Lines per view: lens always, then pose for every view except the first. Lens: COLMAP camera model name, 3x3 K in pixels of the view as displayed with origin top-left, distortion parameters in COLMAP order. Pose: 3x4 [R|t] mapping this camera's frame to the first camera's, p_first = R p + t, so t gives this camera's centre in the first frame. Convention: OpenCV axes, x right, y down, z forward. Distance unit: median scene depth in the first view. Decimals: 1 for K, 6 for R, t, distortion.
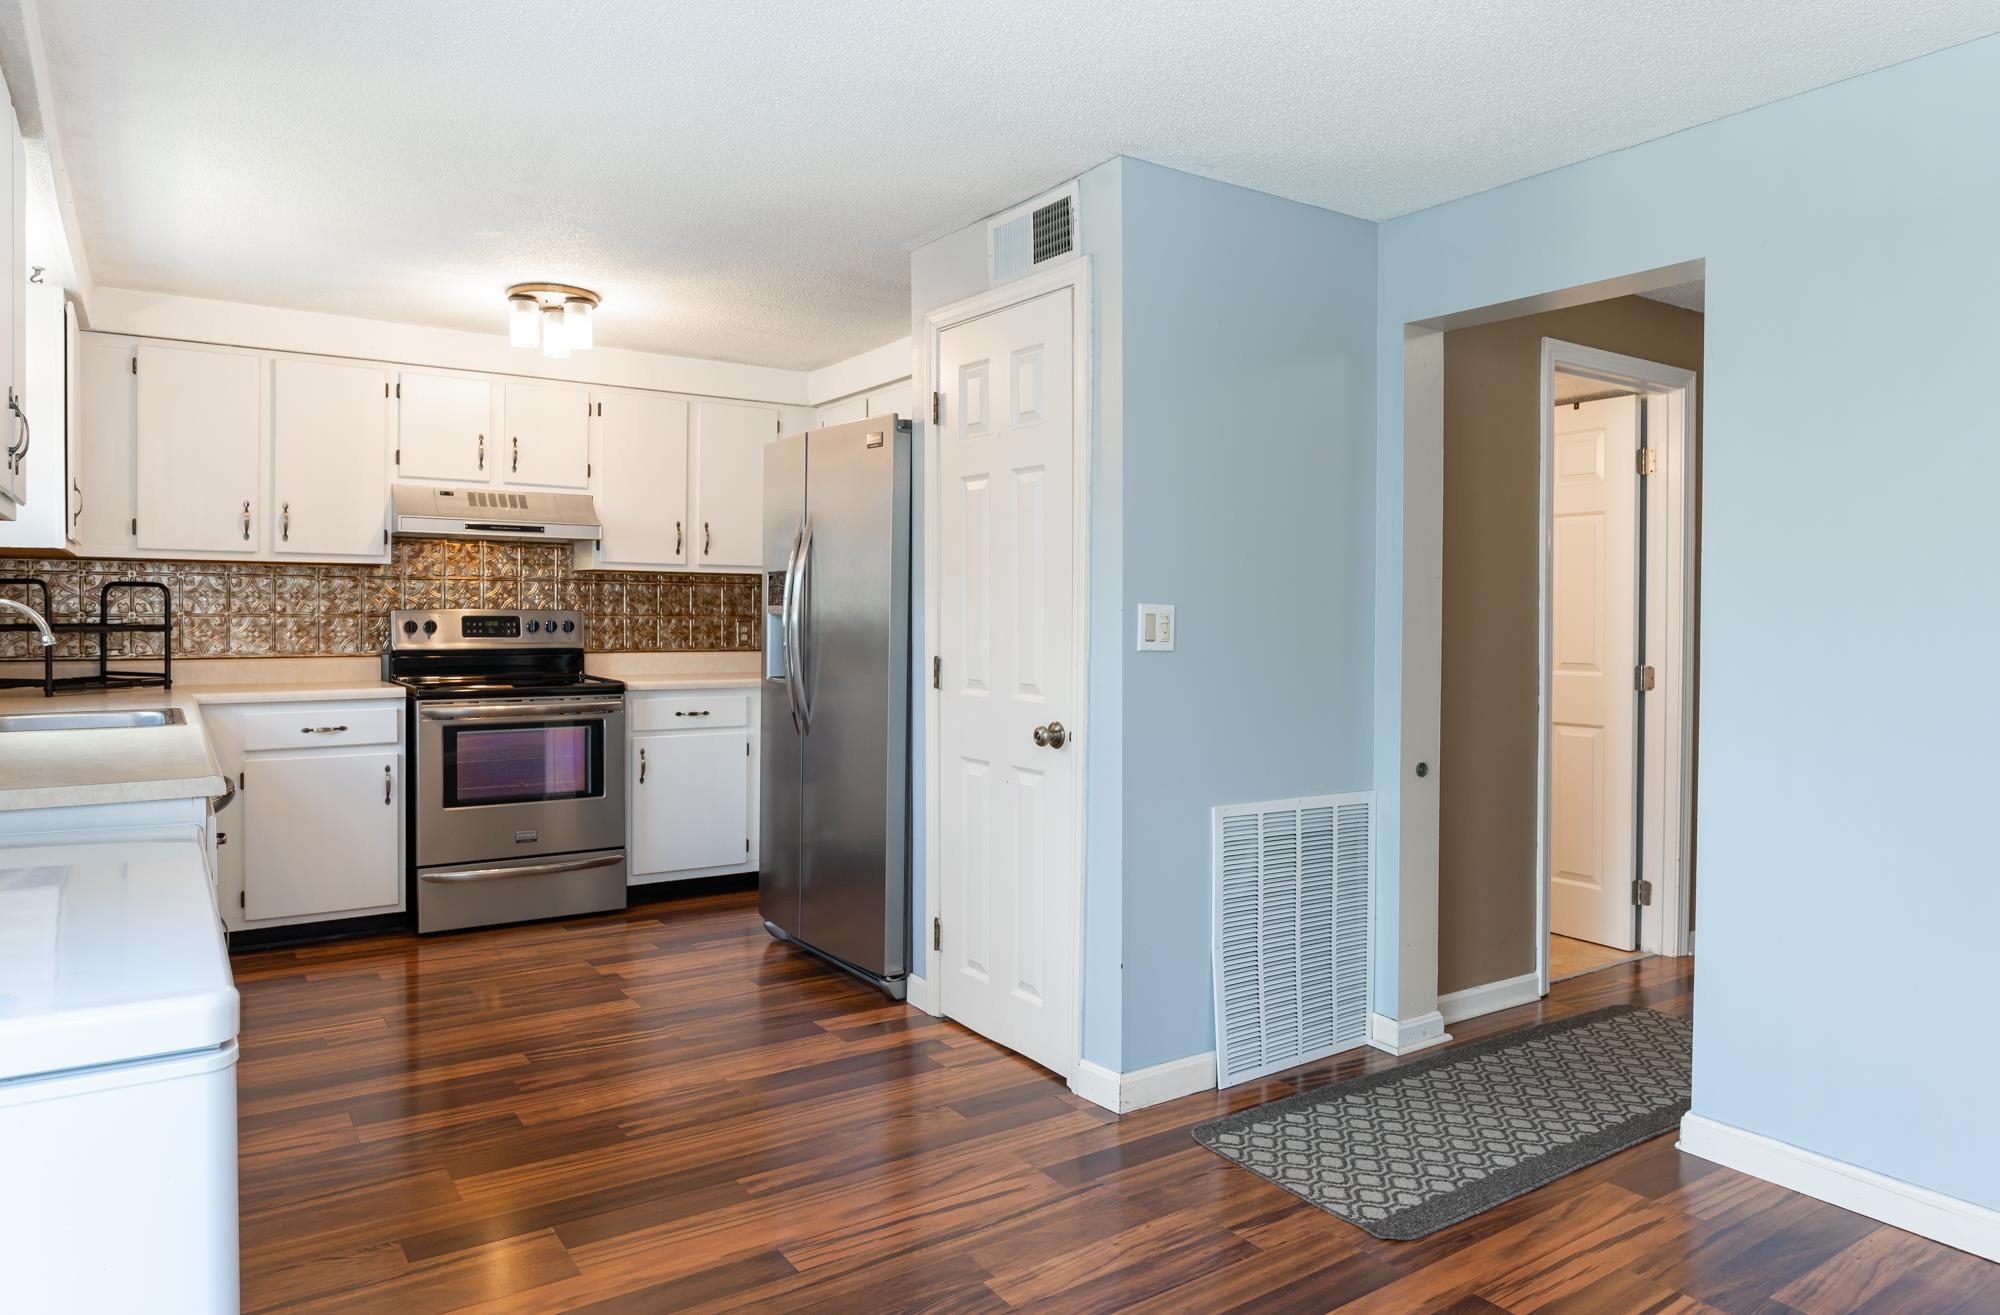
lens RADIAL K [[1248.7, 0, 994.6], [0, 1248.7, 627.0], [0, 0, 1]] dist [-0.006915, 0.000982]
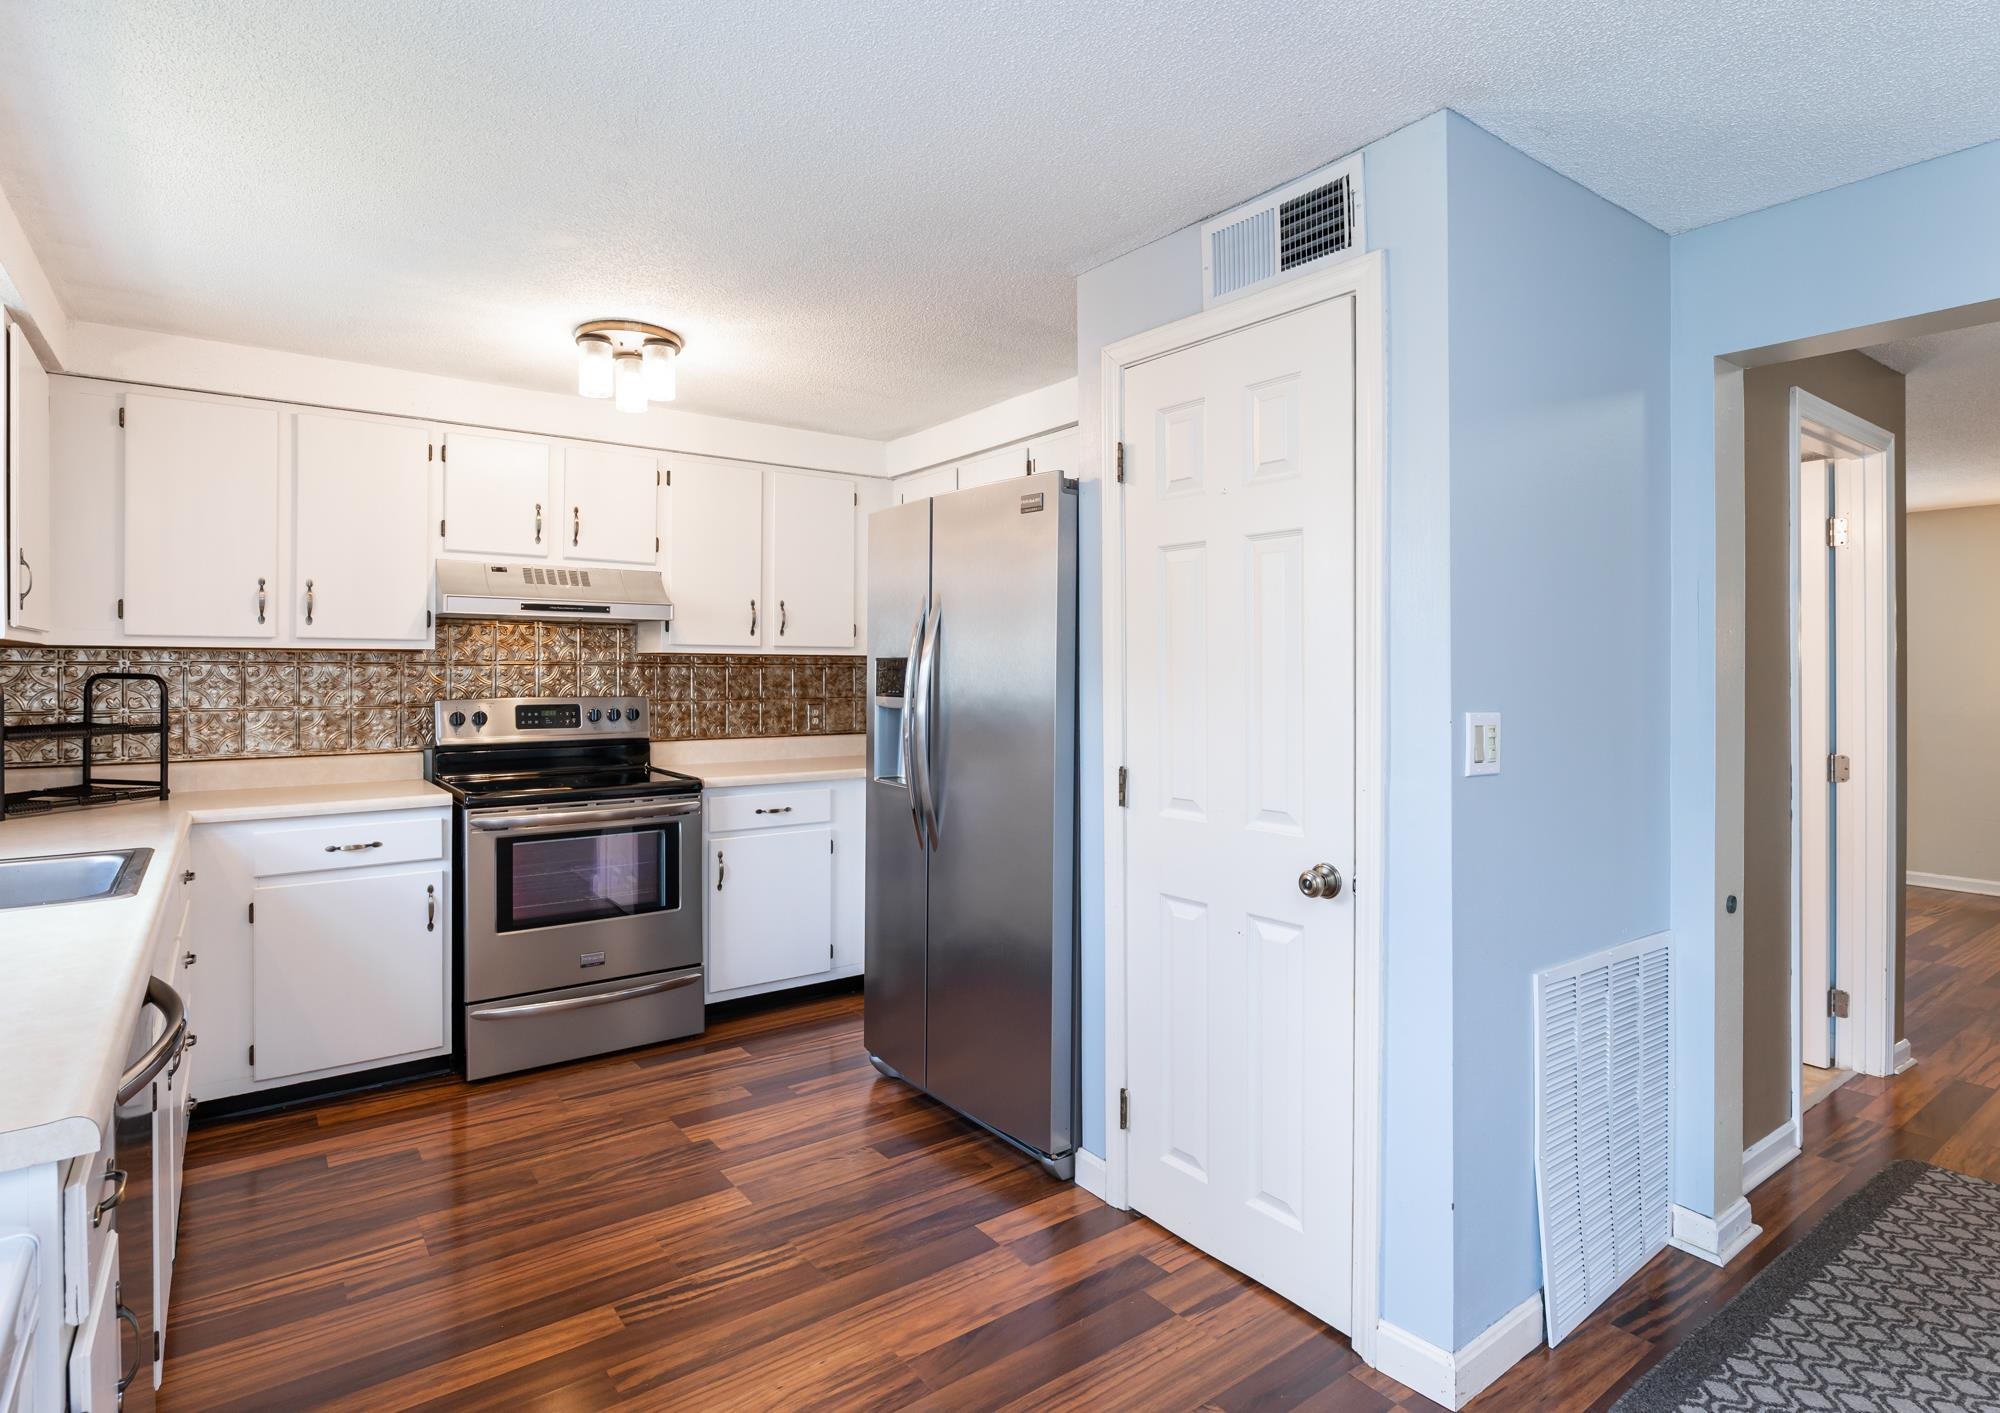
lens RADIAL K [[1044.8, 0, 1001.1], [0, 1044.8, 669.3], [0, 0, 1]] dist [-0.001203, -0.000619]
pose [[0.998942, -0.006039, 0.045582, -0.122085], [0.006694, 0.999876, -0.014238, -0.024179], [-0.045490, 0.014528, 0.998859, 0.252965]]
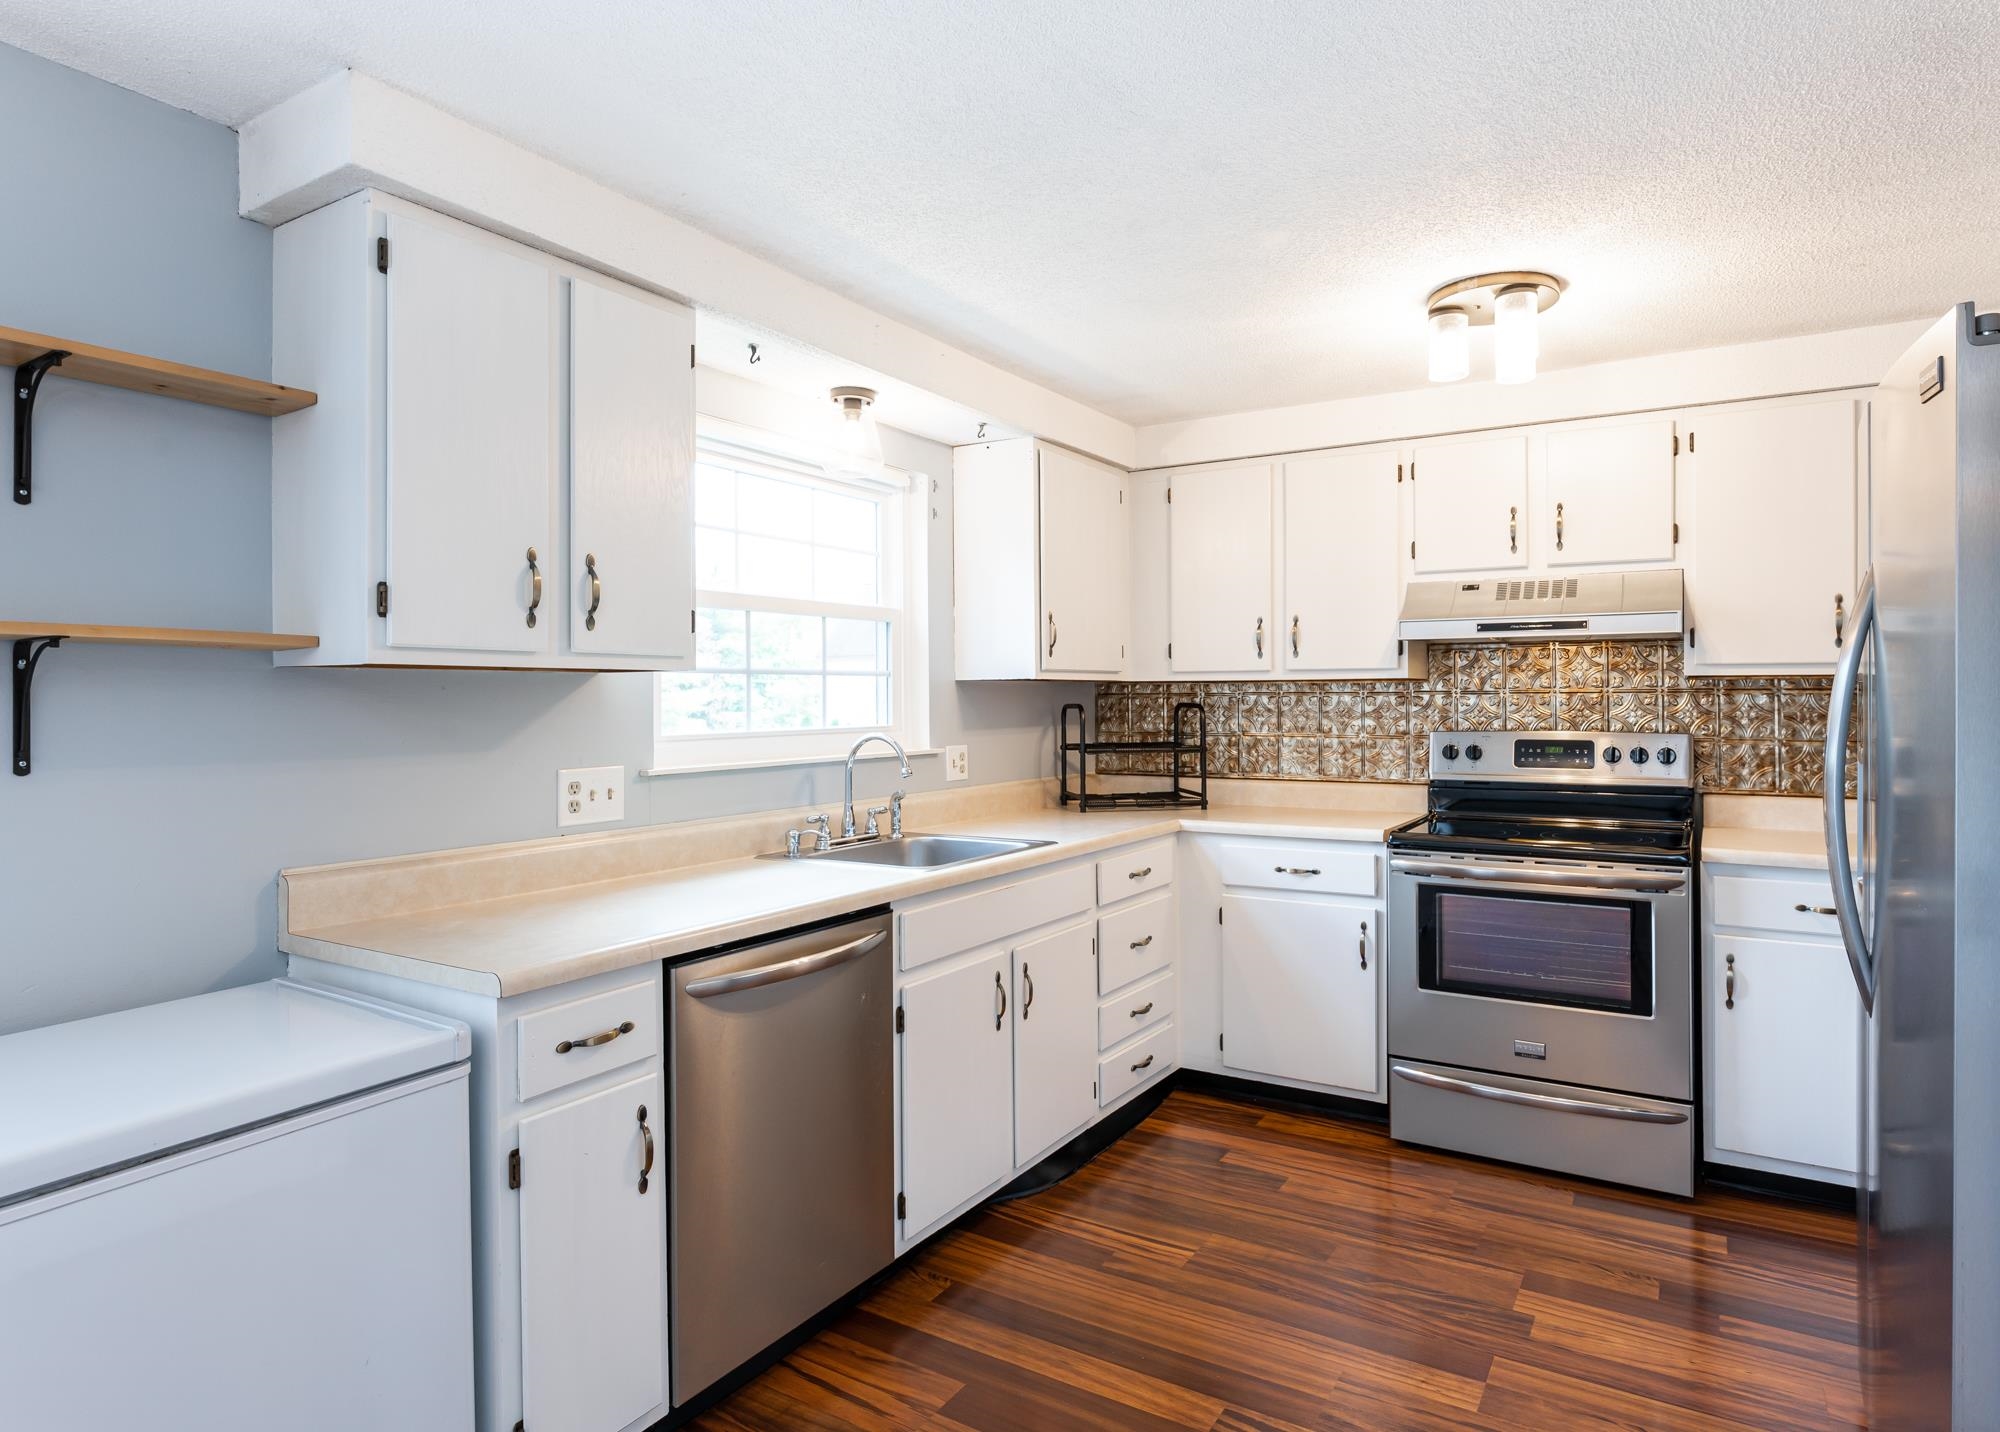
lens RADIAL K [[1135.9, 0, 1005.6], [0, 1135.9, 686.8], [0, 0, 1]] dist [-0.003986, -0.000505]
pose [[0.415436, -0.016907, -0.909465, 0.102937], [-0.005457, 0.999763, -0.021079, -0.027967], [0.909606, 0.013719, 0.415245, 0.450414]]
